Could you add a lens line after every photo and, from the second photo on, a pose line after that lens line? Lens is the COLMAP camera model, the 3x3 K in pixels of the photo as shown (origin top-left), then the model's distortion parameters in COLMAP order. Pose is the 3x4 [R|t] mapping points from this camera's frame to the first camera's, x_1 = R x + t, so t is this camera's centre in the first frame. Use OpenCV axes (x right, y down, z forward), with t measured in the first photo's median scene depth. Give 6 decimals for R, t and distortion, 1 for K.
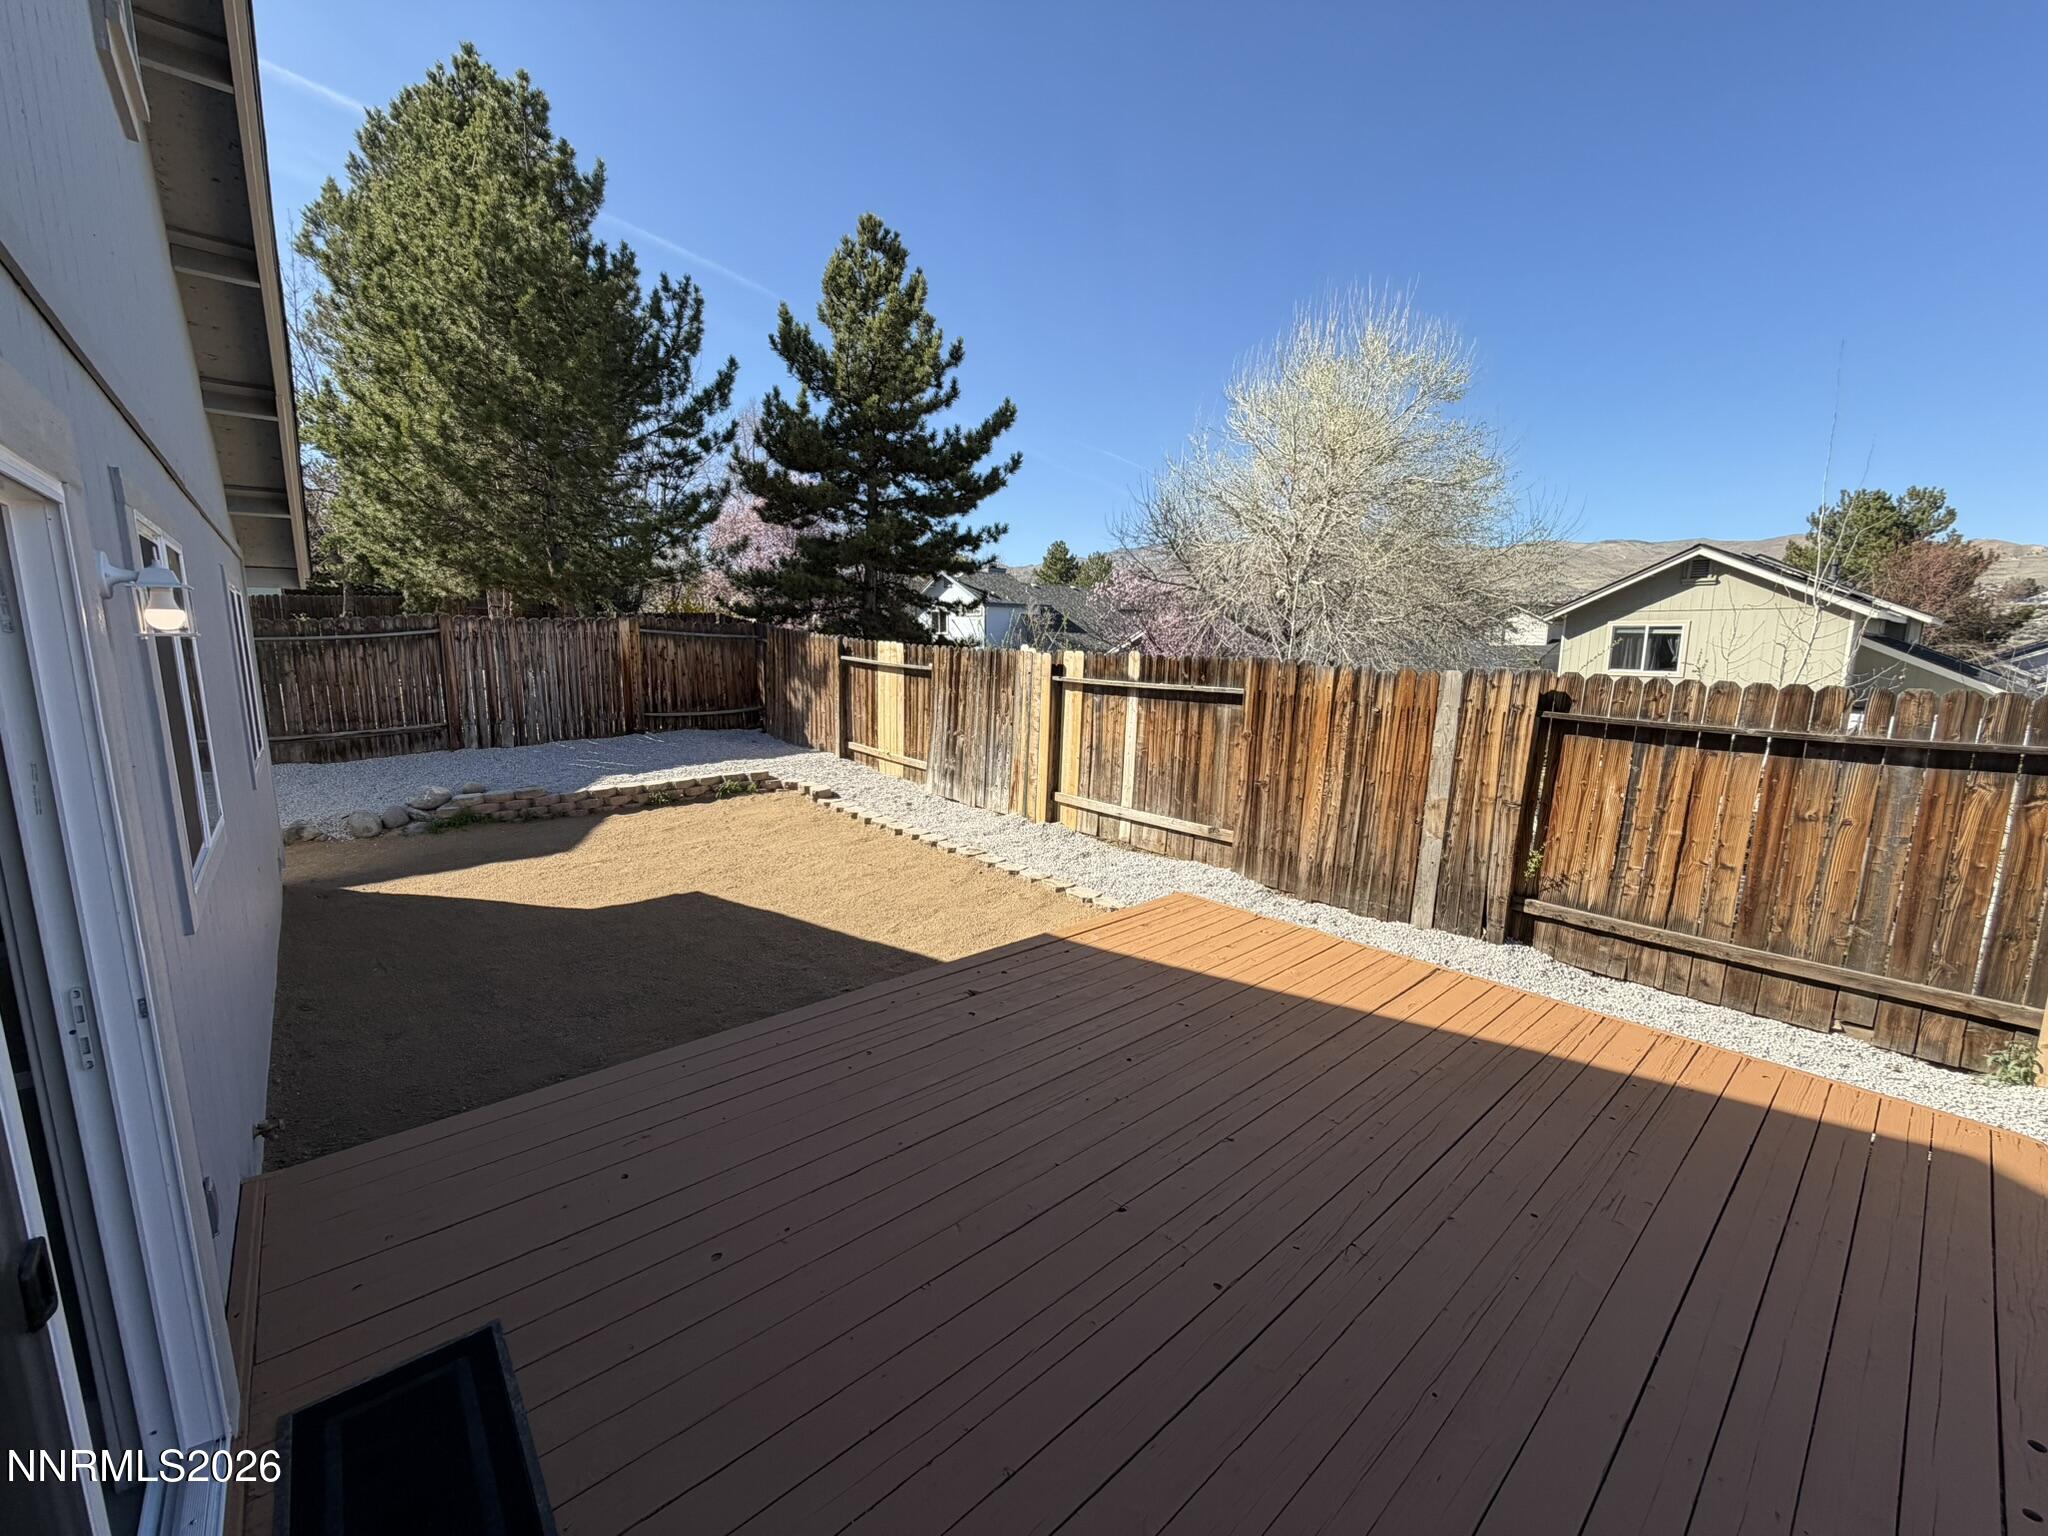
lens RADIAL K [[815.9, 0, 1017.2], [0, 815.9, 768.8], [0, 0, 1]] dist [-0.002259, -0.000221]
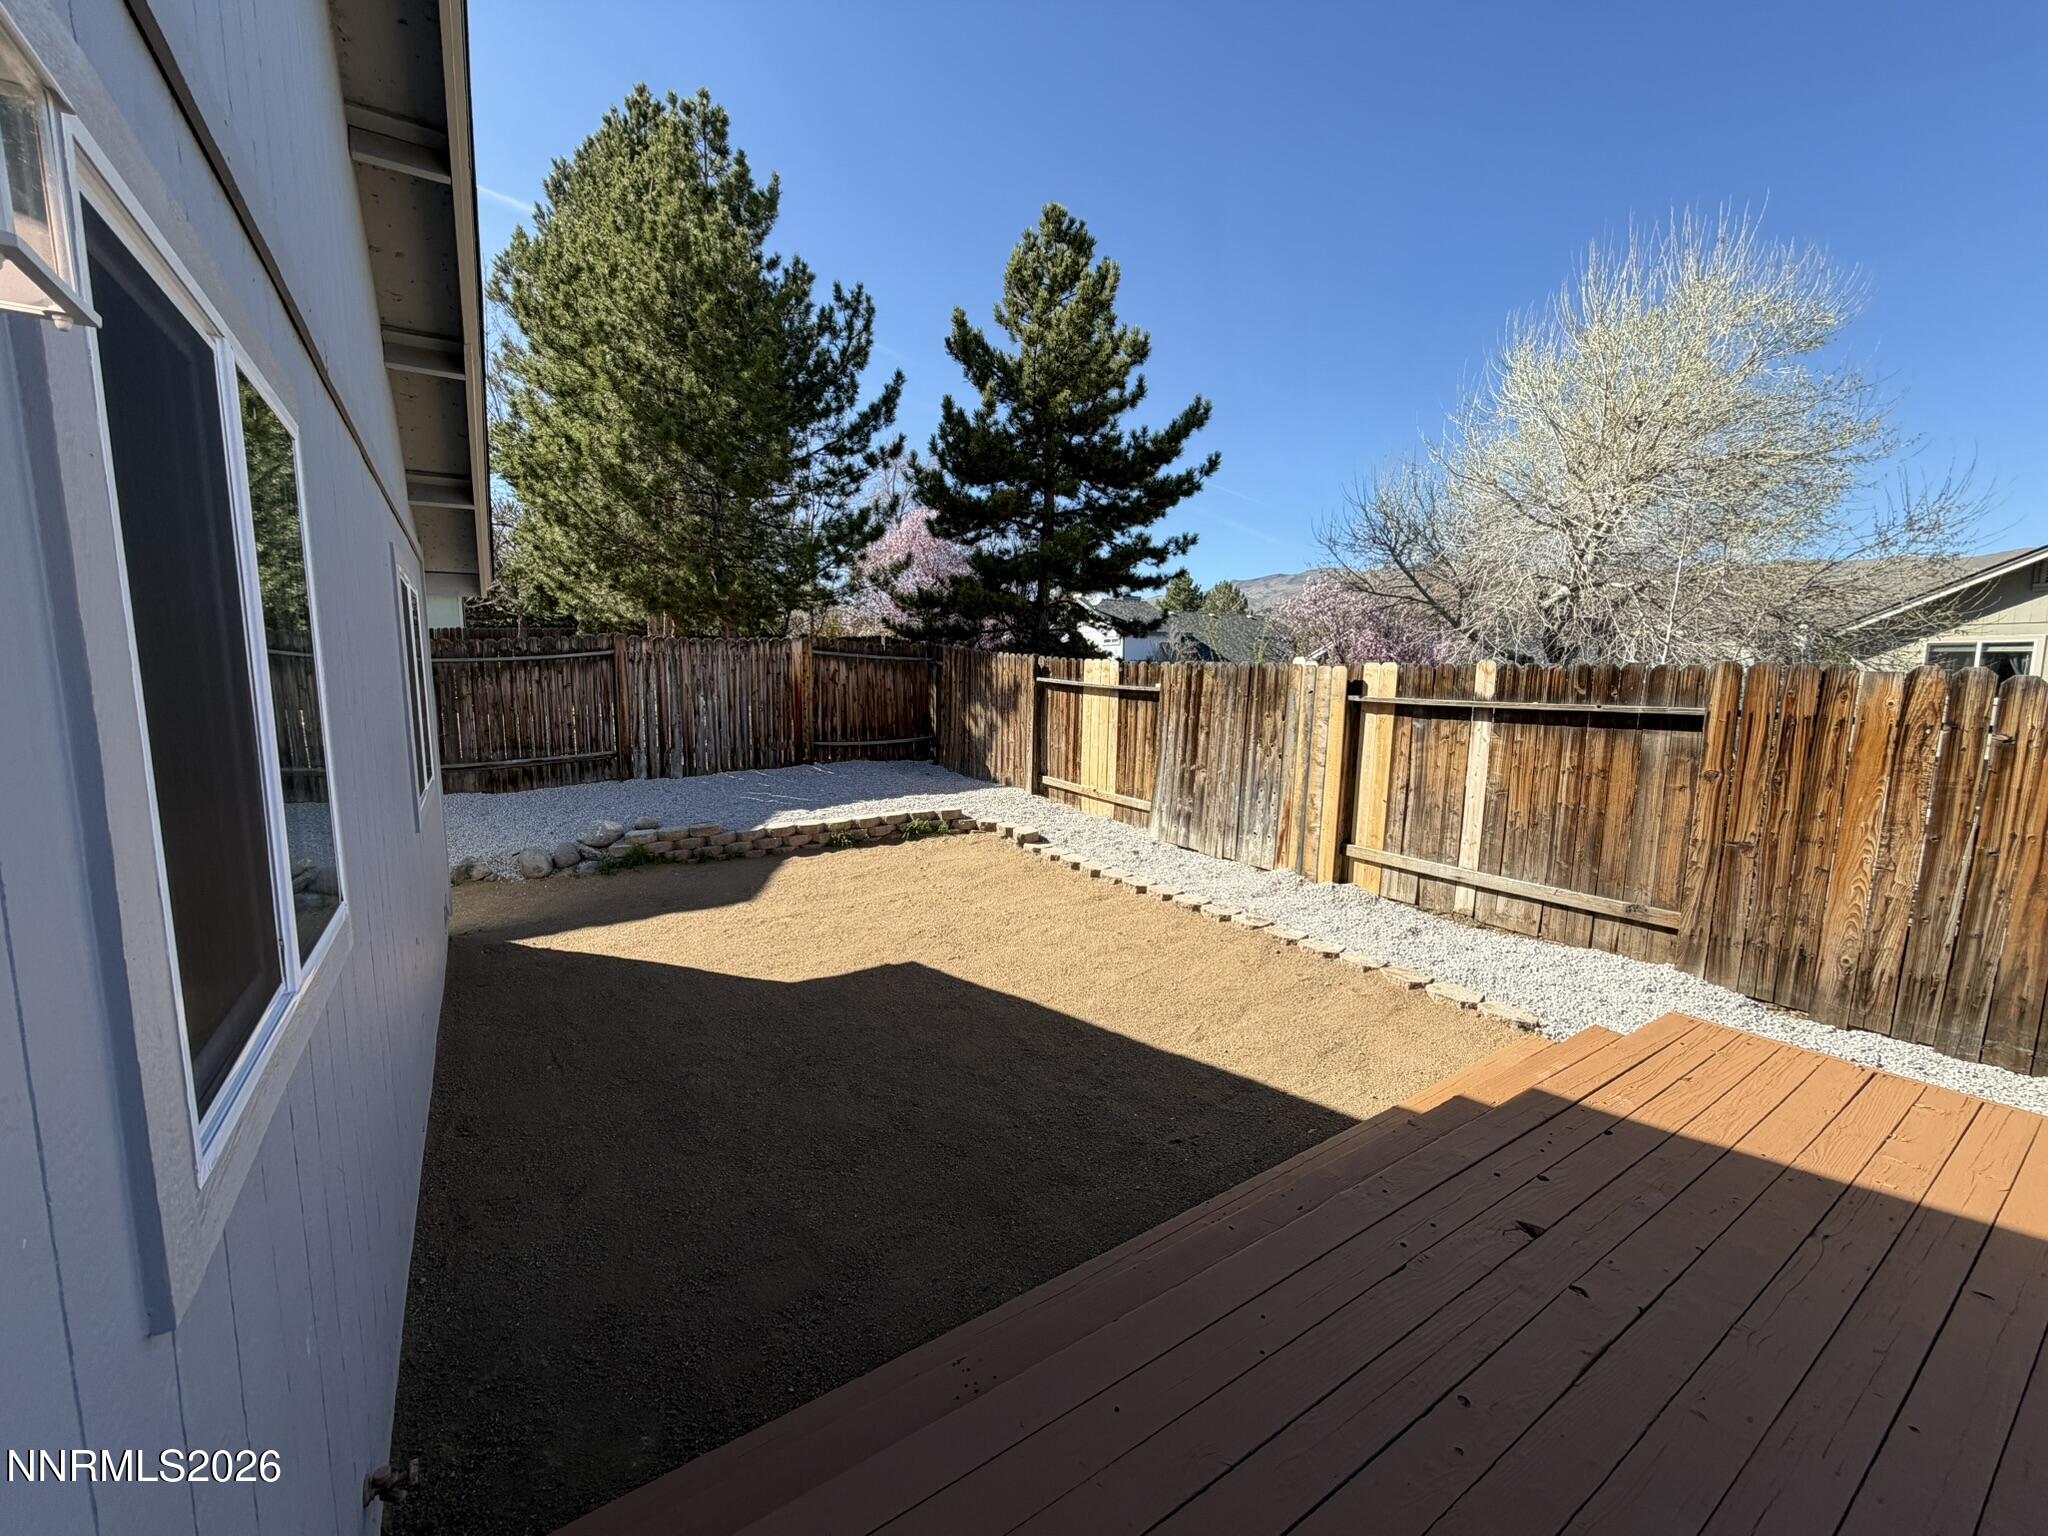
lens RADIAL K [[815.9, 0, 1012.6], [0, 815.9, 771.1], [0, 0, 1]] dist [-0.002259, -0.000221]
pose [[0.990446, 0.010130, -0.137527, -0.154668], [-0.015412, 0.999182, -0.037396, -0.006791], [0.137036, 0.039158, 0.989792, 0.176035]]
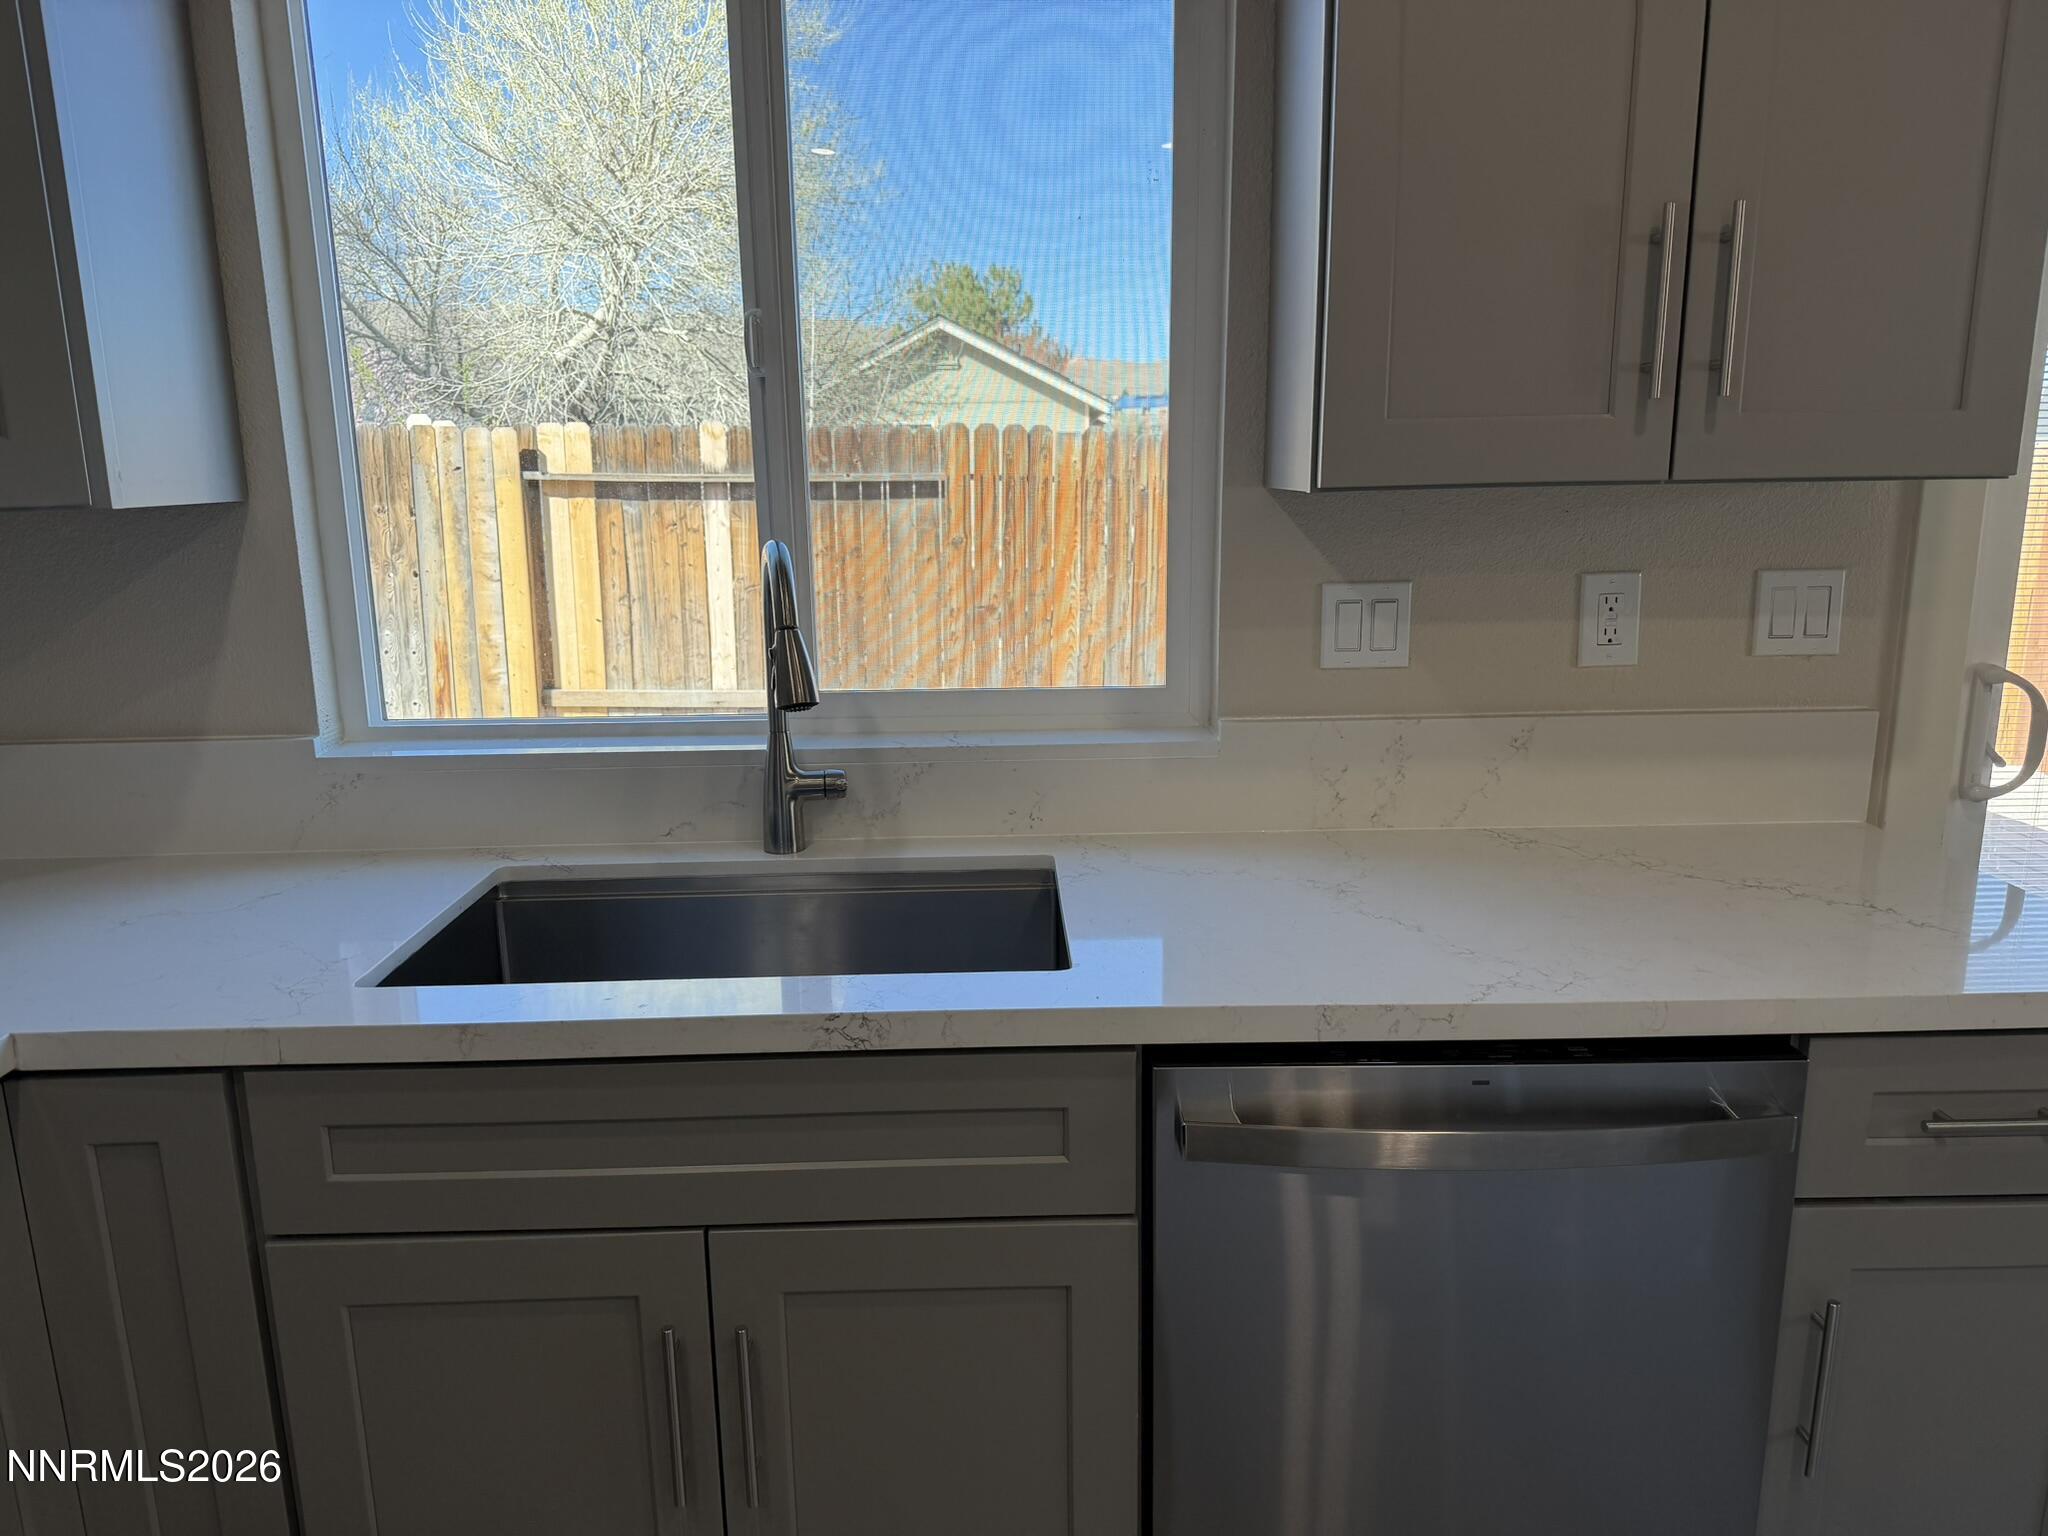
lens RADIAL K [[1432.4, 0, 1027.1], [0, 1432.4, 787.7], [0, 0, 1]] dist [0.069091, -0.099123]
pose [[0.636716, -0.182257, 0.749249, -0.456007], [0.136629, 0.982957, 0.122999, 0.016540], [-0.758897, 0.024054, 0.650766, 0.134848]]
